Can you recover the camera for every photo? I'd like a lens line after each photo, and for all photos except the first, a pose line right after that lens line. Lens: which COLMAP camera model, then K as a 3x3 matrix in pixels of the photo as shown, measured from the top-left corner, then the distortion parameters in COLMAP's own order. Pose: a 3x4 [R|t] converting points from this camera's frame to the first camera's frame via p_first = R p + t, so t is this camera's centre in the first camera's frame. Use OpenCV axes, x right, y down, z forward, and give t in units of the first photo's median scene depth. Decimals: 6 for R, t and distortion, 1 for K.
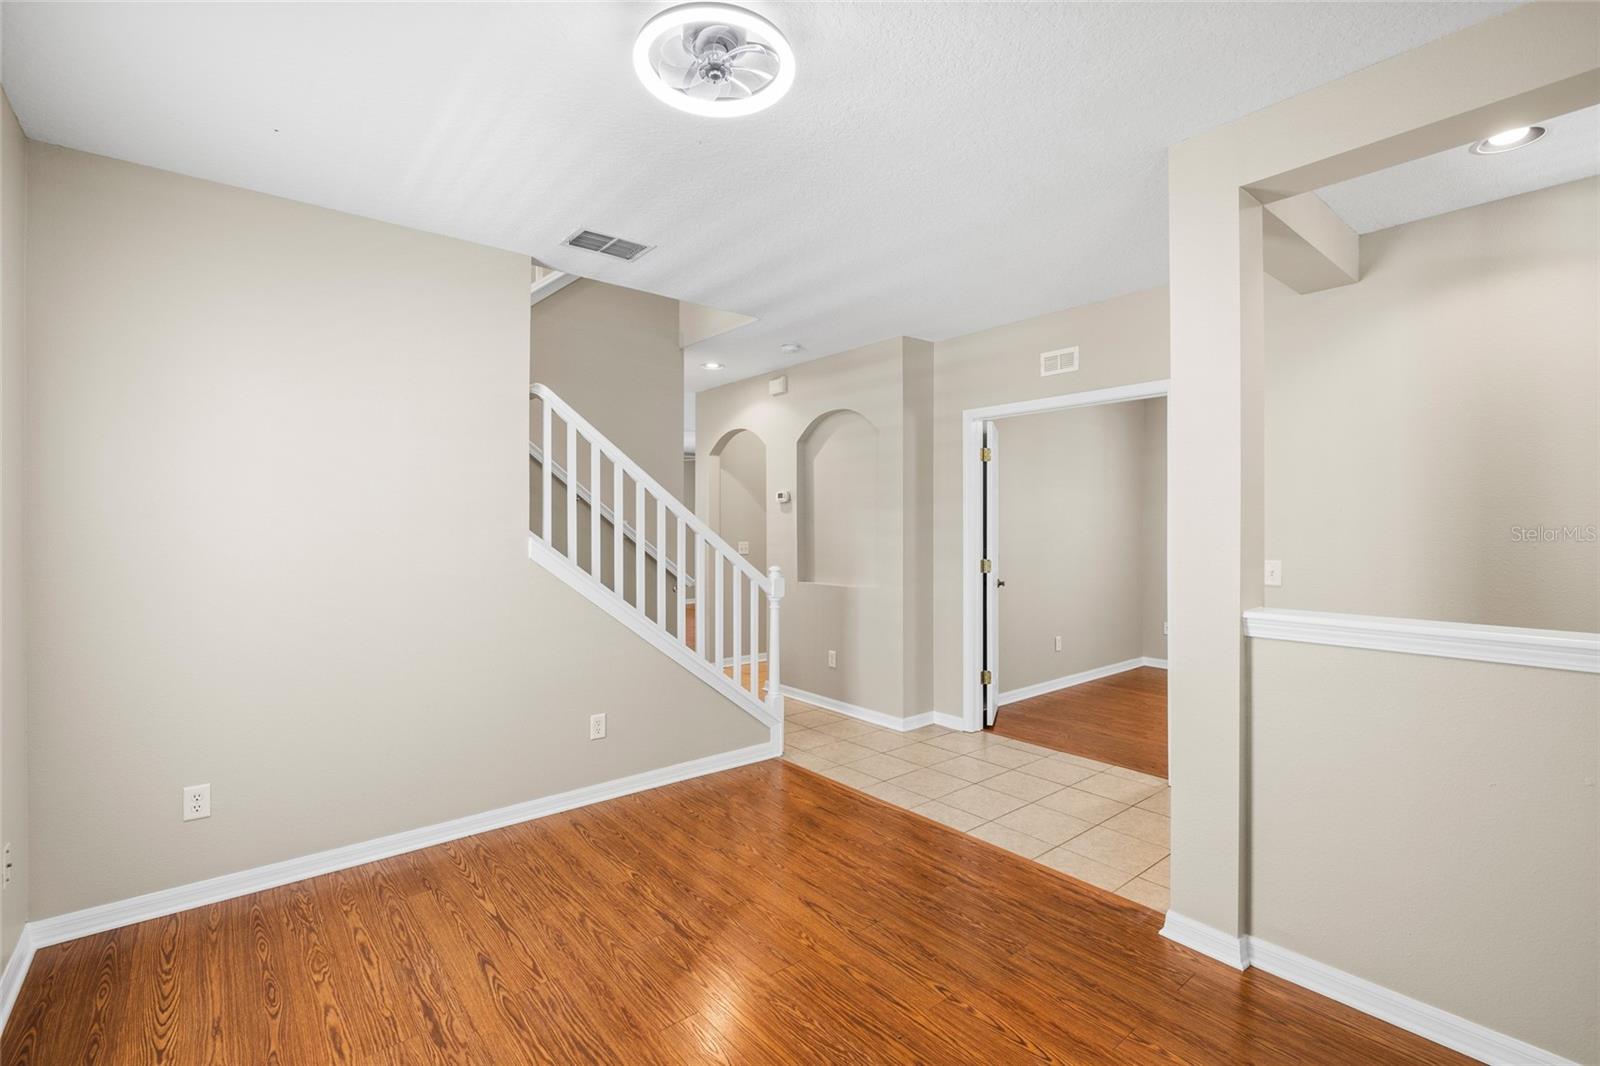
lens RADIAL K [[715.6, 0, 798.7], [0, 715.6, 522.1], [0, 0, 1]] dist [0.000578, 0.000357]
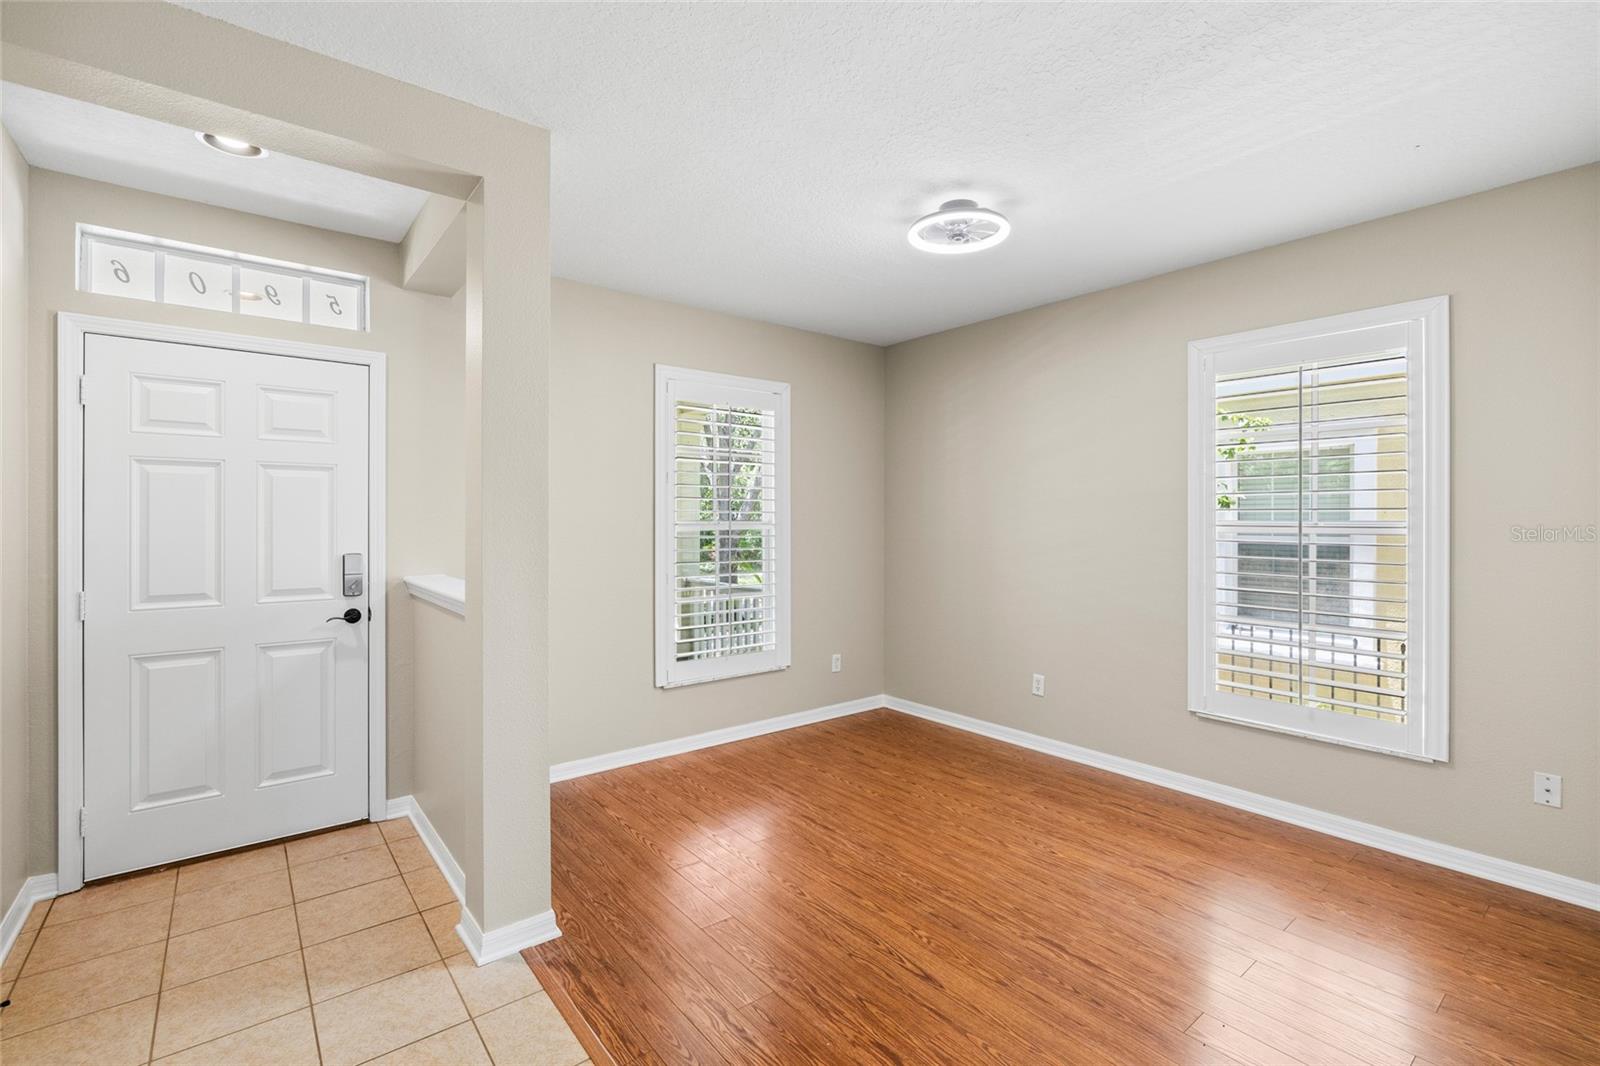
lens RADIAL K [[715.6, 0, 798.7], [0, 715.6, 522.1], [0, 0, 1]] dist [0.000578, 0.000357]
pose [[-0.999889, 0.000313, 0.014899, 0.150229], [0.000285, 0.999998, -0.001928, 0.008832], [-0.014900, -0.001923, -0.999887, 1.808779]]
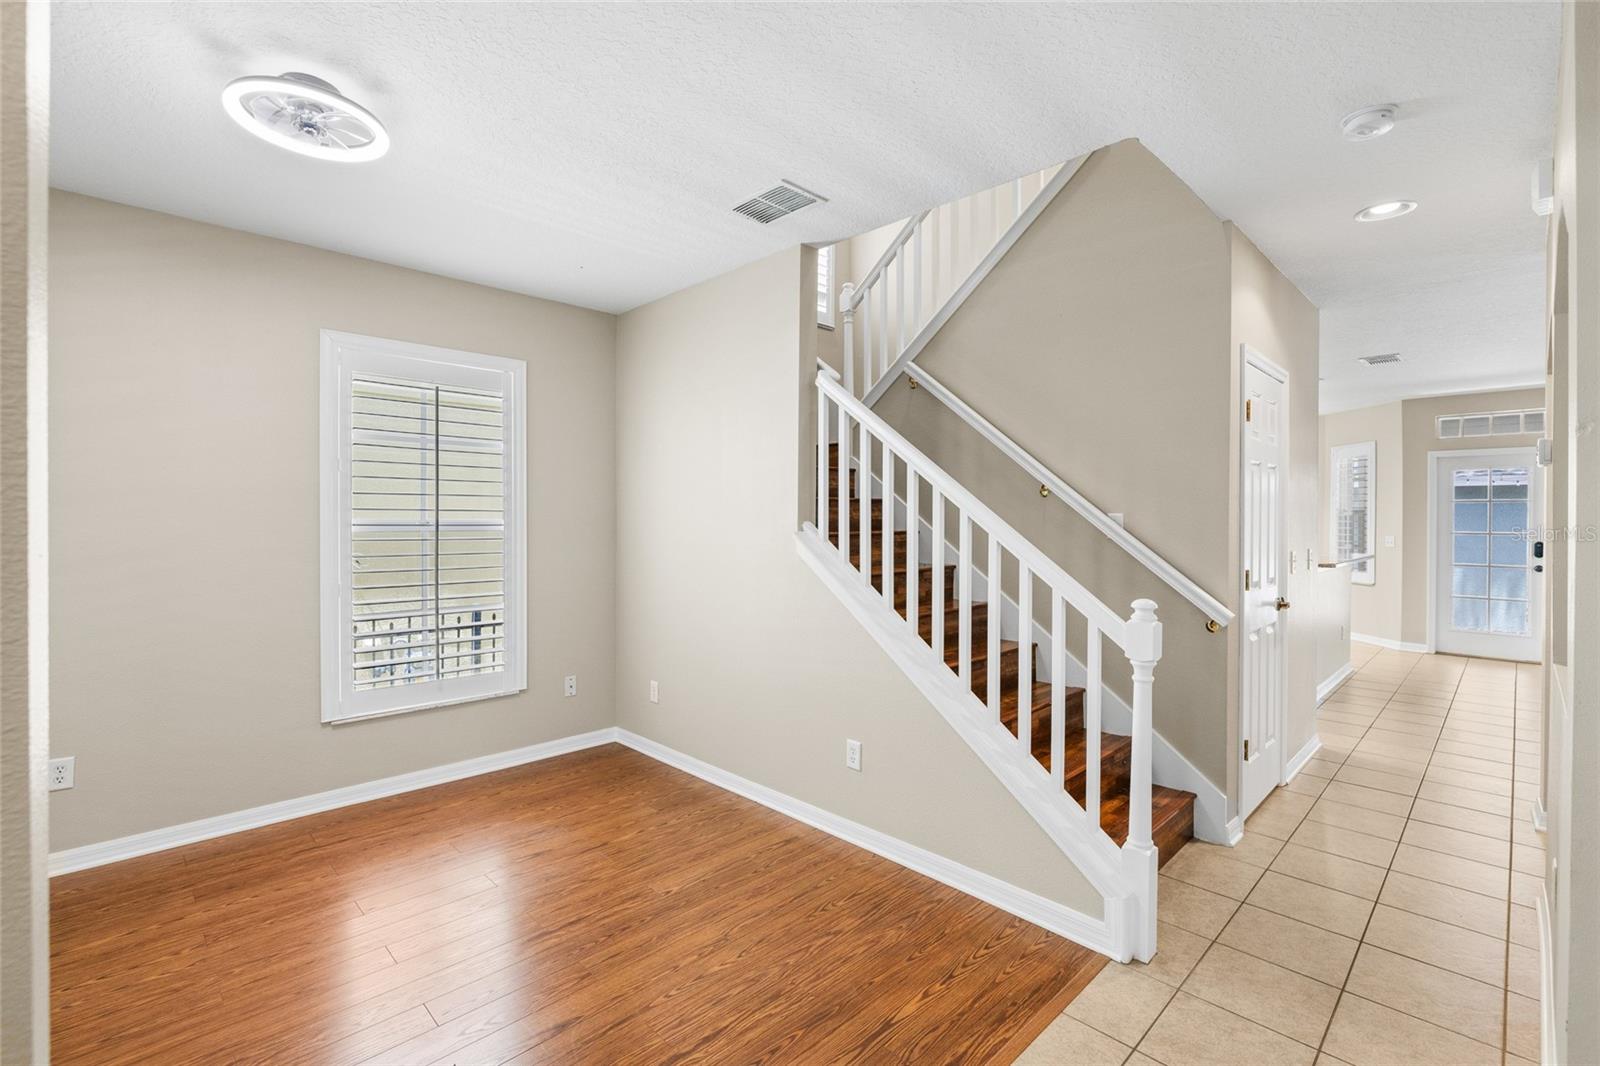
lens RADIAL K [[715.6, 0, 798.7], [0, 715.6, 522.1], [0, 0, 1]] dist [0.000578, 0.000357]
pose [[0.082039, 0.005514, -0.996614, 0.768376], [0.003699, 0.999976, 0.005837, 0.003150], [0.996622, -0.004165, 0.082017, 1.175265]]
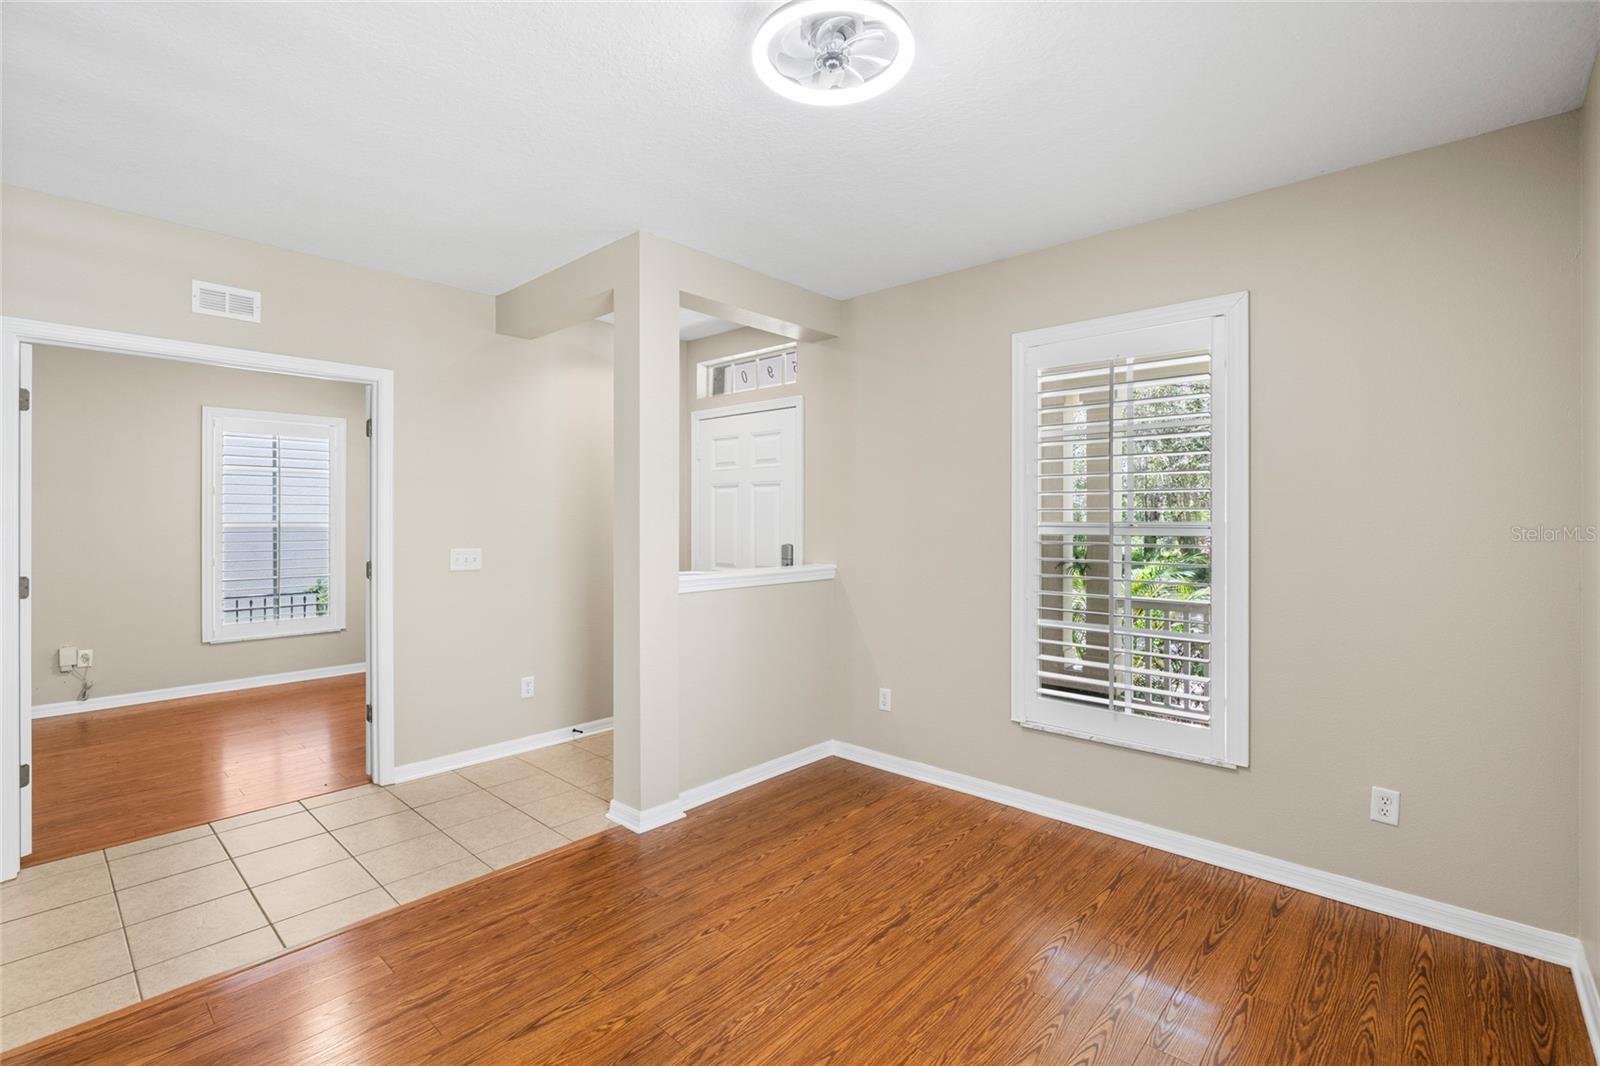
lens RADIAL K [[715.6, 0, 798.7], [0, 715.6, 522.1], [0, 0, 1]] dist [0.000578, 0.000357]
pose [[-0.140149, -0.004316, 0.990121, -0.752745], [-0.005594, 0.999978, 0.003567, 0.001780], [-0.990115, -0.005039, -0.140170, 0.820734]]
